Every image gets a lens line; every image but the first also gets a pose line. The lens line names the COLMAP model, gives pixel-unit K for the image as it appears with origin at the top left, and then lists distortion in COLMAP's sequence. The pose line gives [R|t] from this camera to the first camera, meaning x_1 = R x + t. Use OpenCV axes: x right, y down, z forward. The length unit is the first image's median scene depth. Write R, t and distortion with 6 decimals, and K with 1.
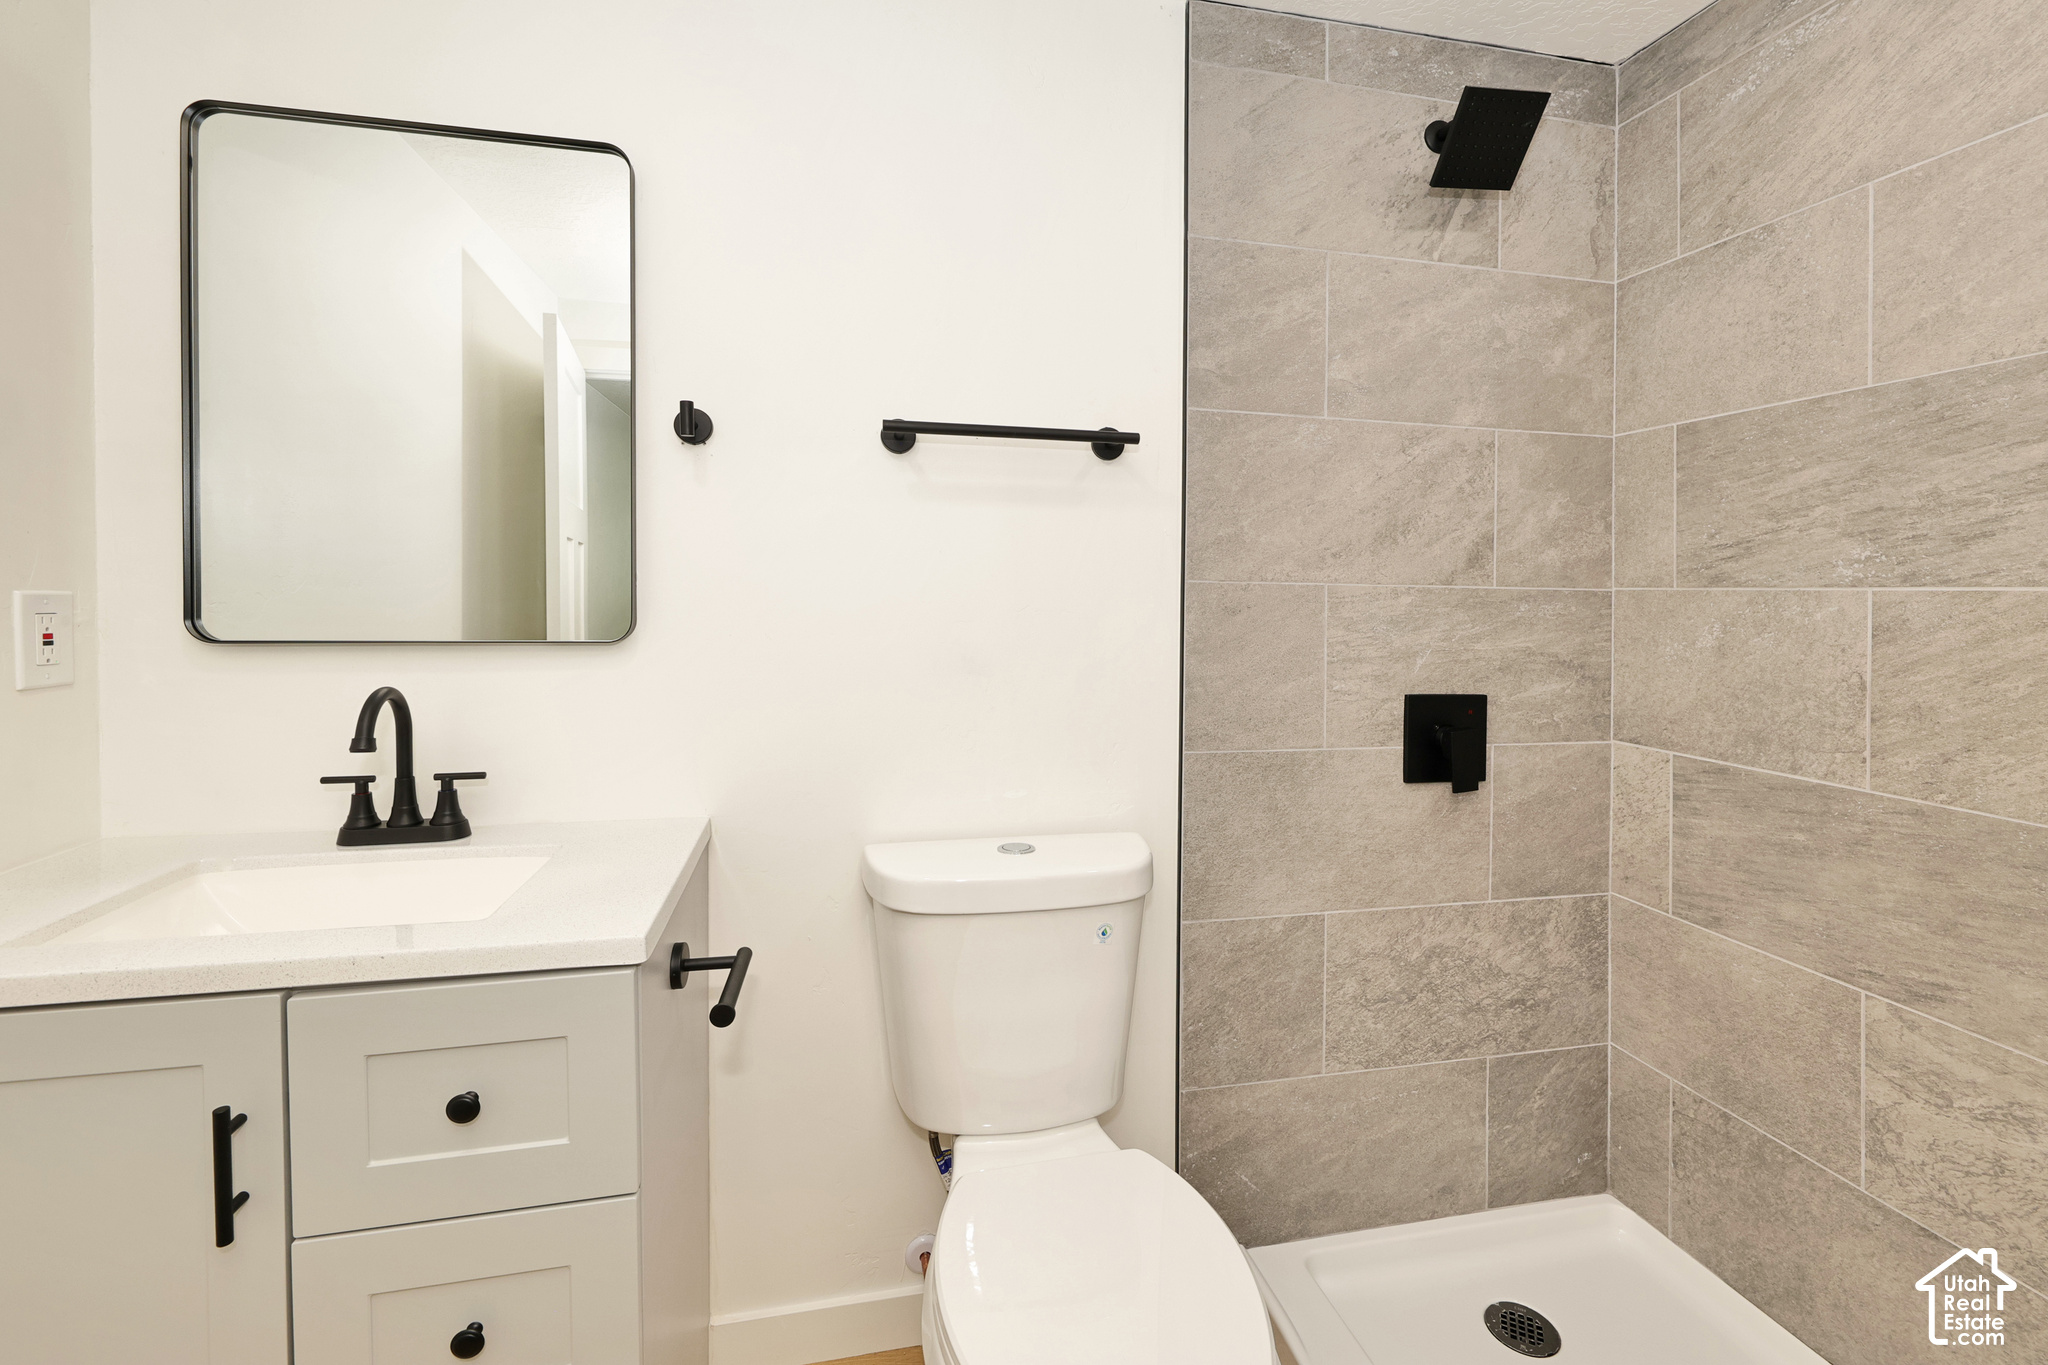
lens RADIAL K [[867.9, 0, 1024.3], [0, 867.9, 587.6], [0, 0, 1]] dist [0.000213, -0.000271]
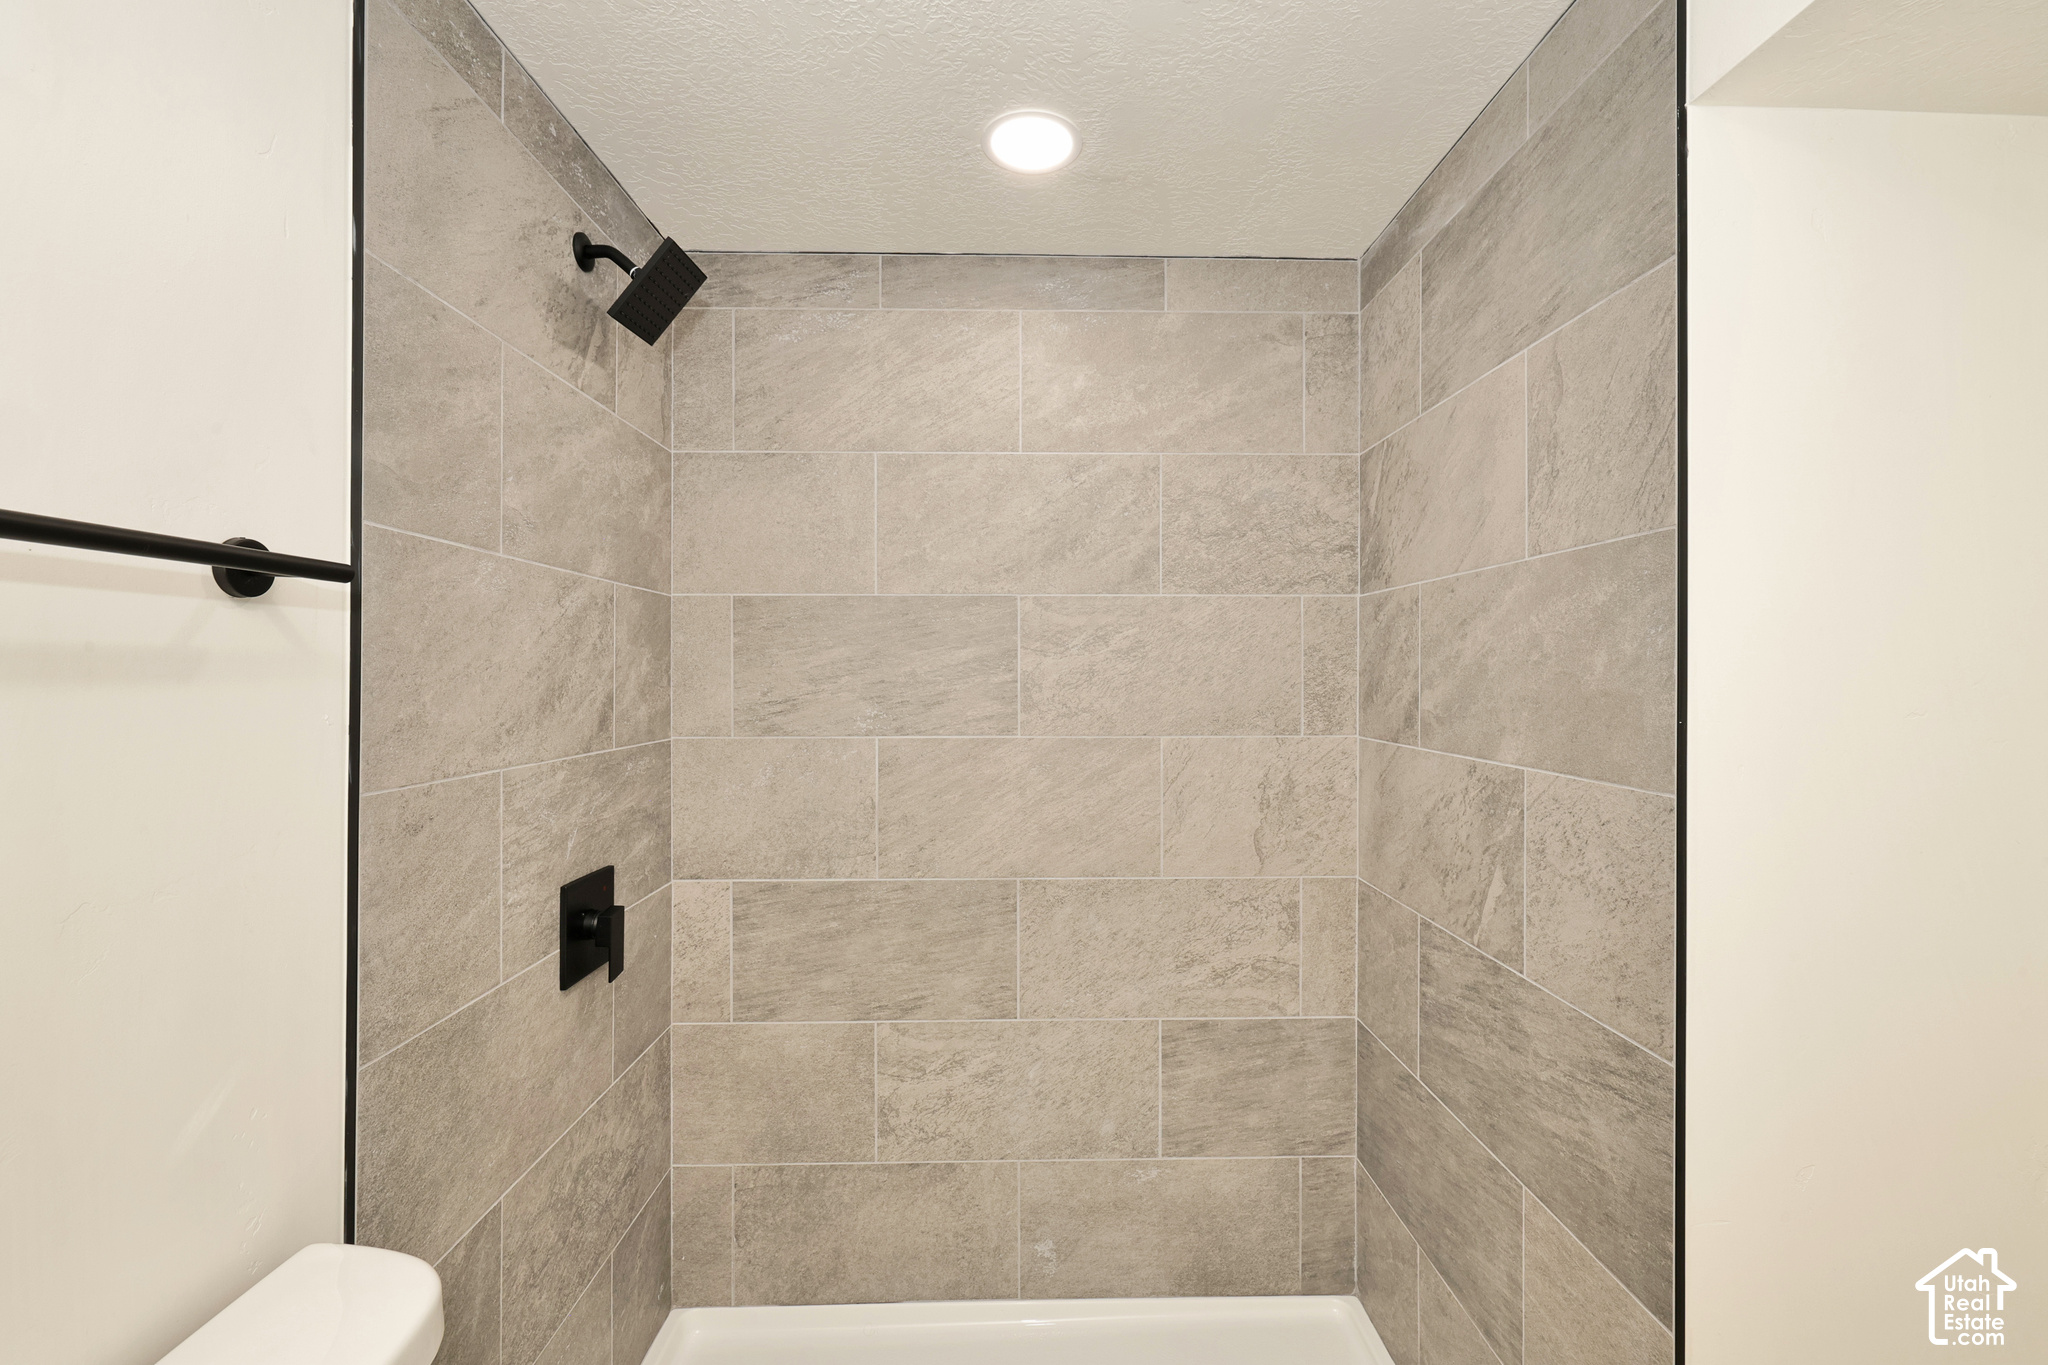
lens RADIAL K [[899.4, 0, 1028.9], [0, 899.4, 653.3], [0, 0, 1]] dist [0.000449, 0.000508]
pose [[0.189559, 0.006692, 0.981847, -0.359089], [-0.000739, 0.999977, -0.006673, -0.105613], [-0.981869, 0.000539, 0.189559, 0.394841]]
